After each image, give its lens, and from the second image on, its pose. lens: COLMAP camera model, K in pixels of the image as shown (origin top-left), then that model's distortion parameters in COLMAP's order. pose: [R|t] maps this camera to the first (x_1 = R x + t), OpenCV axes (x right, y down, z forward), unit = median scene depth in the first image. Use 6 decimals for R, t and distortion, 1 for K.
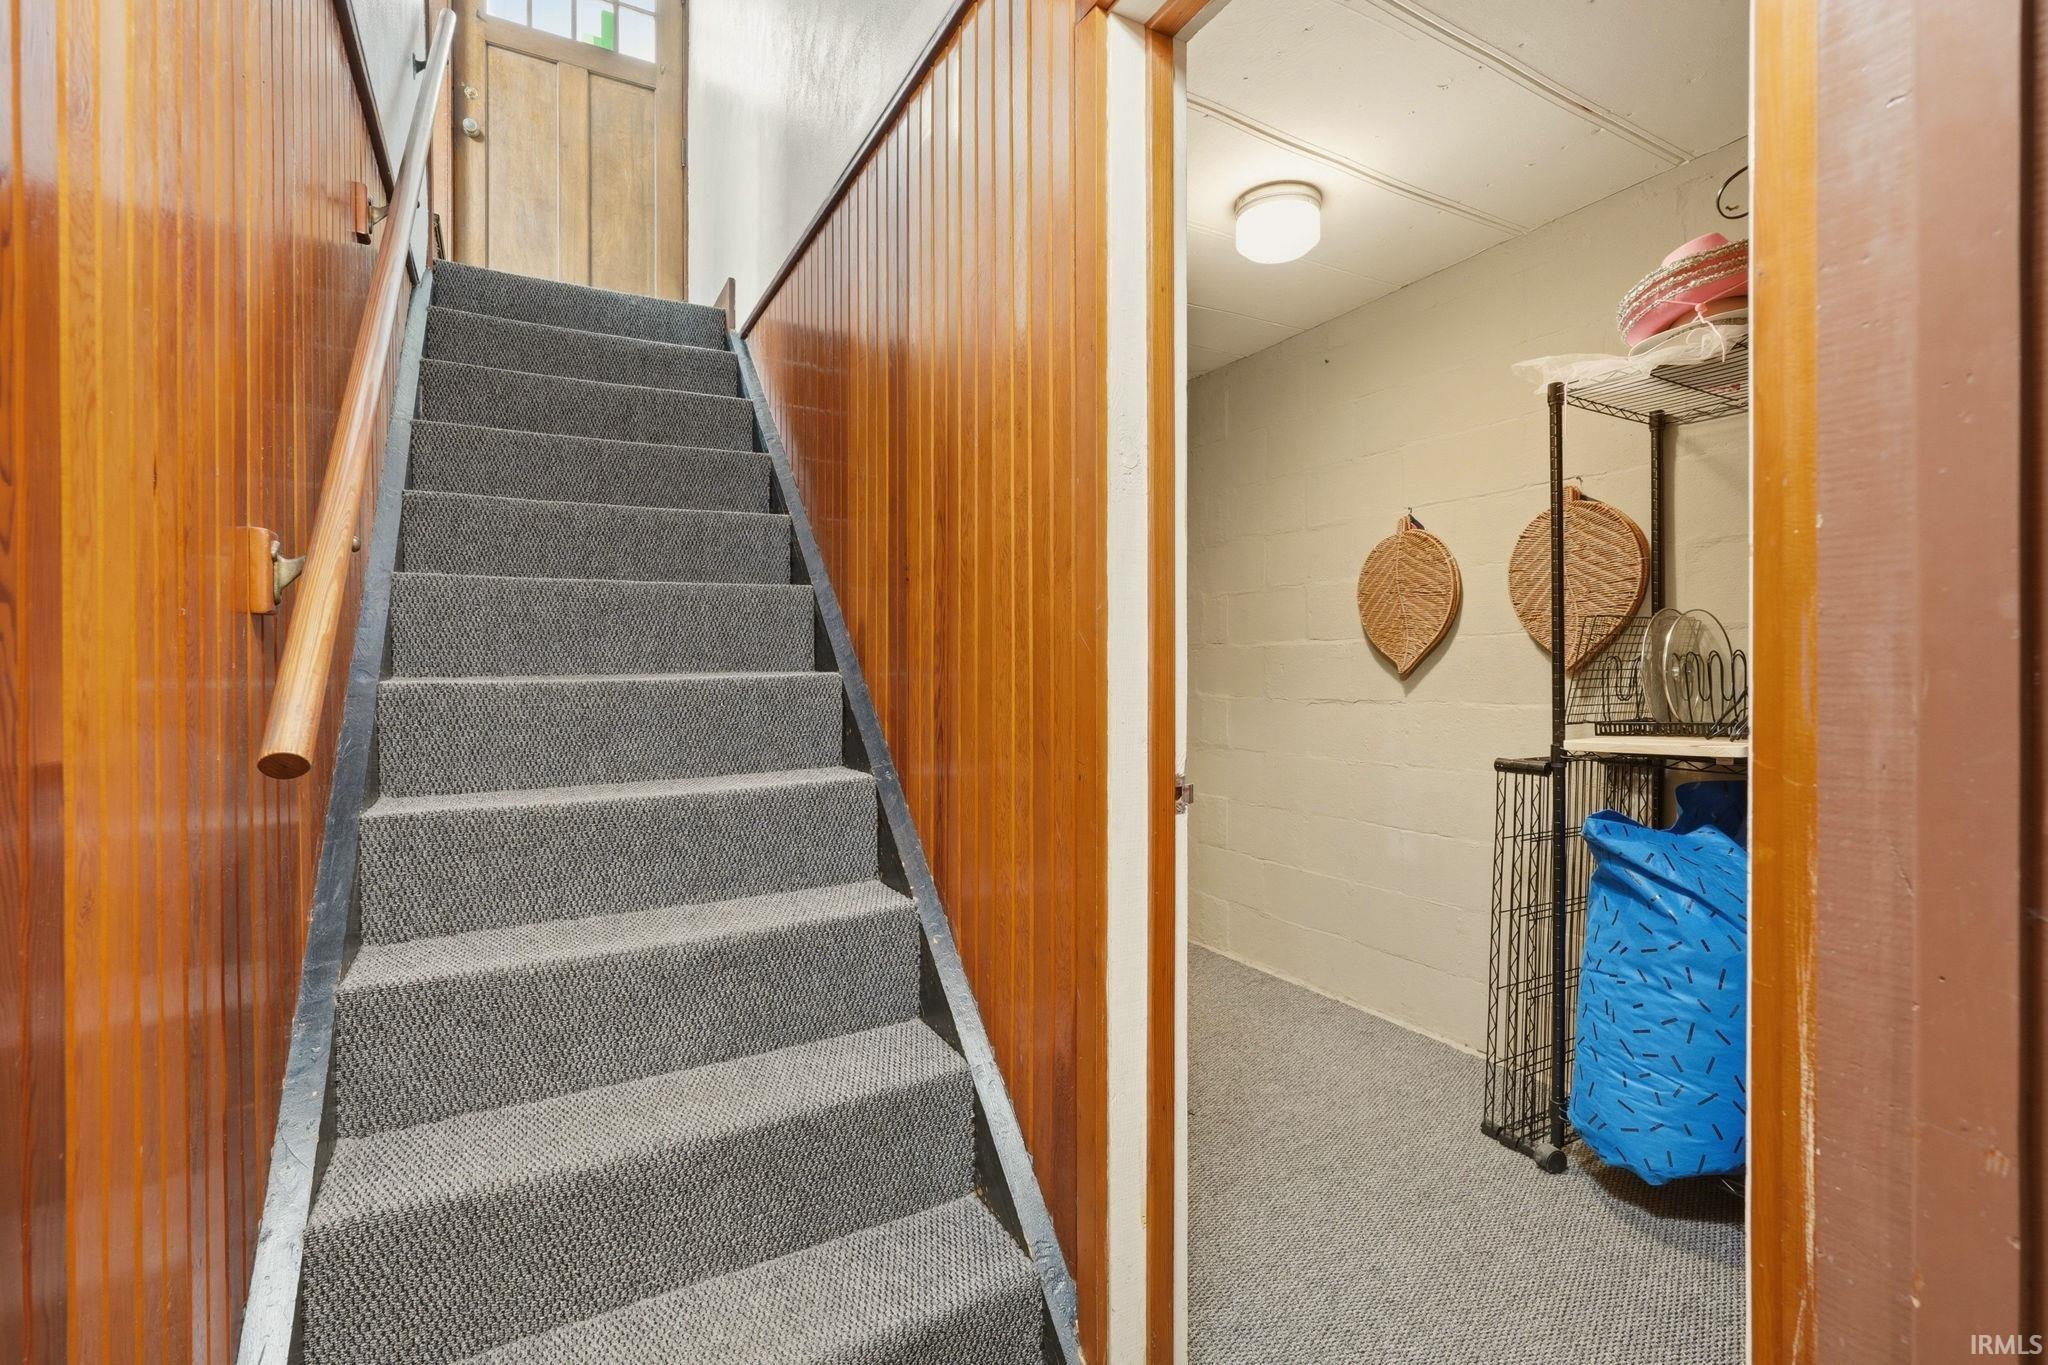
lens RADIAL K [[910.1, 0, 1025.9], [0, 910.1, 680.3], [0, 0, 1]] dist [0.001544, 0.001050]
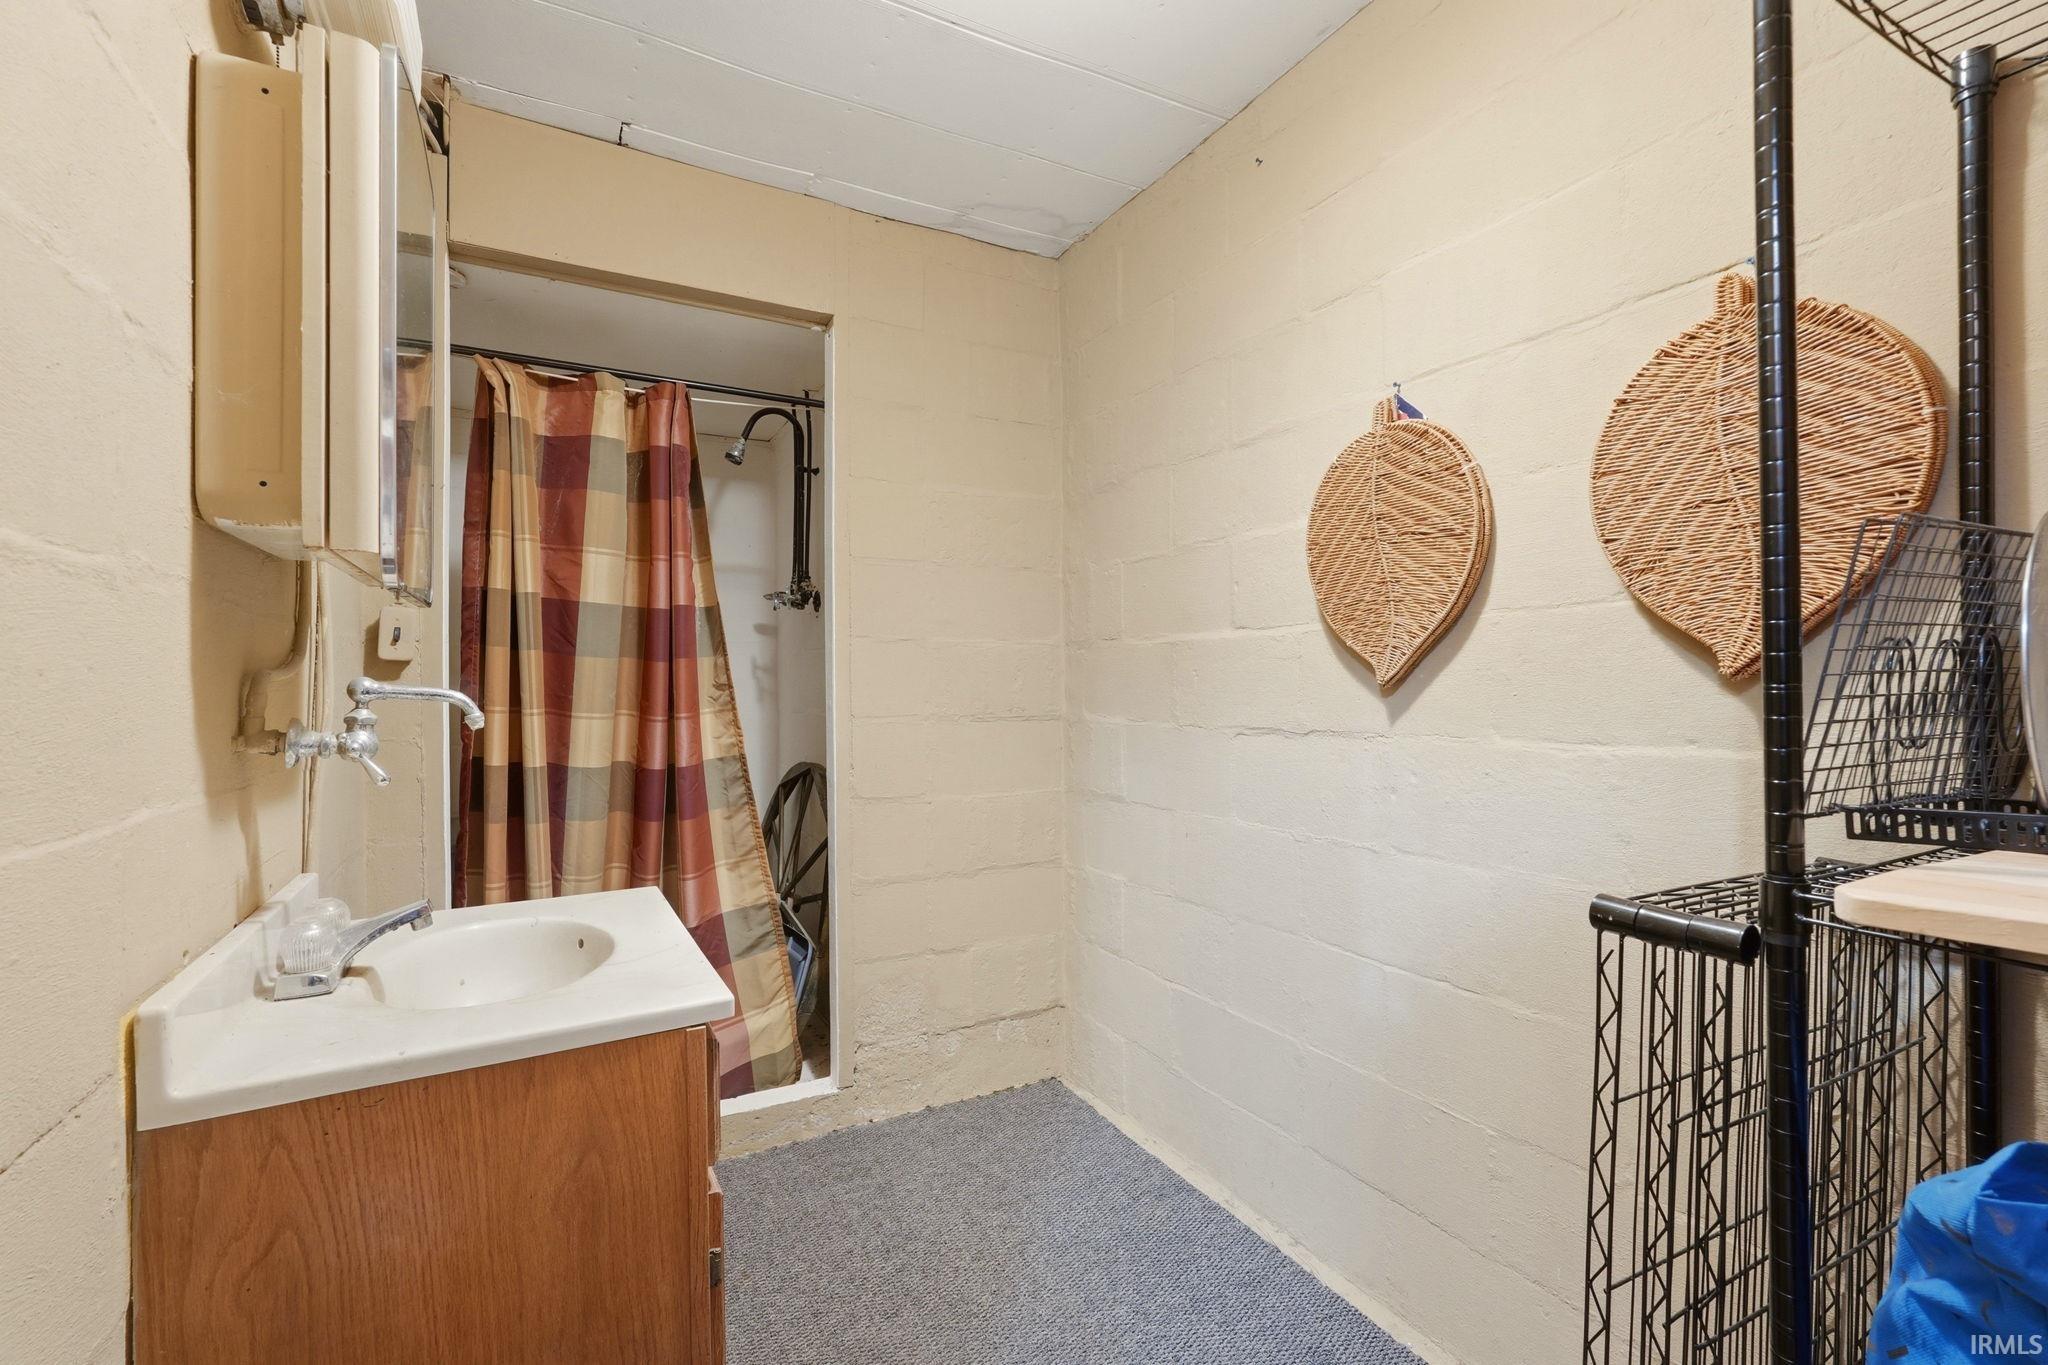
lens RADIAL K [[910.1, 0, 1024.3], [0, 910.1, 687.8], [0, 0, 1]] dist [0.001544, 0.001050]
pose [[0.999883, -0.003001, -0.014996, 0.208788], [0.002932, 0.999985, -0.004652, -0.003362], [0.015010, 0.004608, 0.999877, 0.456520]]
